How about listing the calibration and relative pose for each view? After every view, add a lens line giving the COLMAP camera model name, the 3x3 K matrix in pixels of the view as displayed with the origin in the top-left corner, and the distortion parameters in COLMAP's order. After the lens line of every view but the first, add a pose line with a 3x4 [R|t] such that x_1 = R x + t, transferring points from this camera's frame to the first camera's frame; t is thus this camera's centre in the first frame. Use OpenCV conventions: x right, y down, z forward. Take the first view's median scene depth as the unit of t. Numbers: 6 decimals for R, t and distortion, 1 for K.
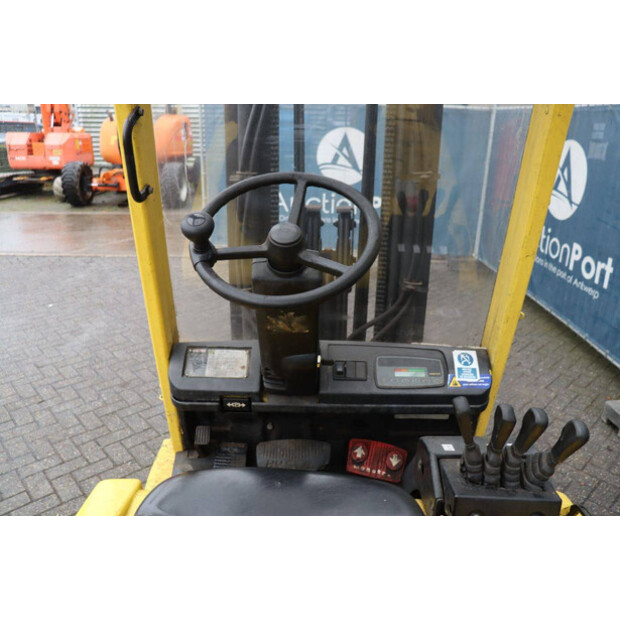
lens RADIAL K [[513.9, 0, 310.0], [0, 513.9, 310.0], [0, 0, 1]] dist [-0.168450, 0.142771]
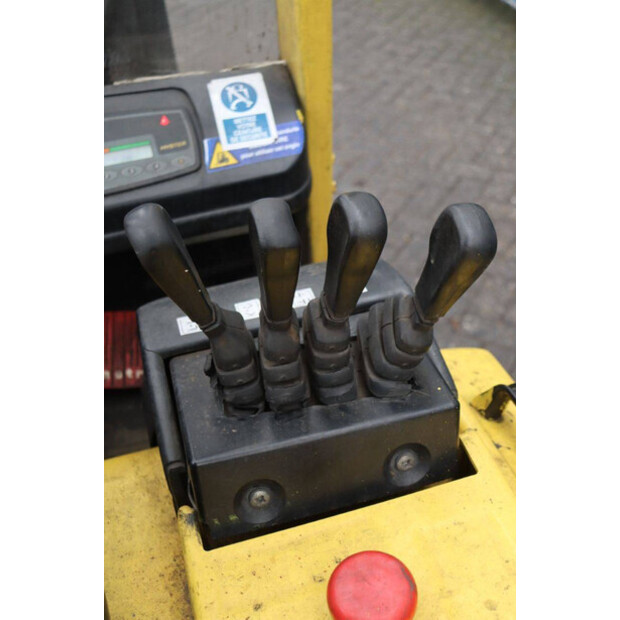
lens RADIAL K [[795.6, 0, 310.0], [0, 795.6, 310.0], [0, 0, 1]] dist [0.011010, 0.049450]
pose [[0.954896, -0.247783, 0.163640, 0.211852], [0.184299, 0.926642, 0.327670, 0.055182], [-0.232827, -0.282732, 0.930513, 0.304879]]
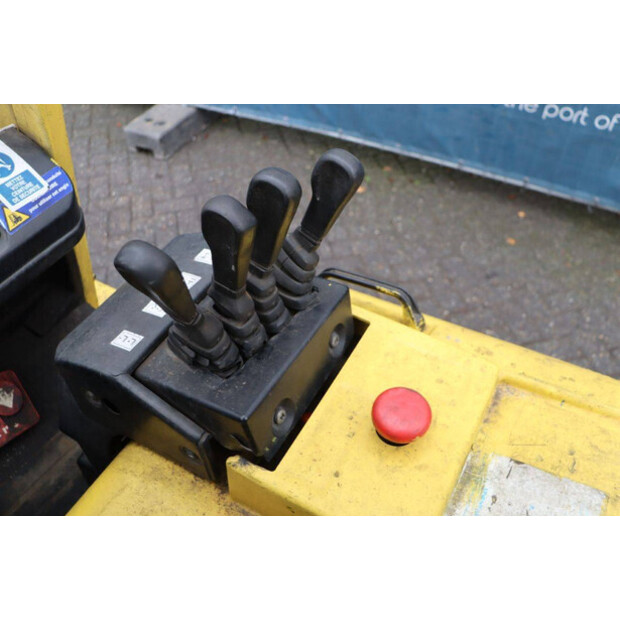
lens RADIAL K [[545.5, 0, 310.0], [0, 545.5, 310.0], [0, 0, 1]] dist [-0.034787, 0.011961]
pose [[0.485397, -0.660723, 0.572569, 0.063701], [0.347660, 0.746756, 0.566999, 0.012116], [-0.802199, -0.076160, 0.592180, 0.441756]]
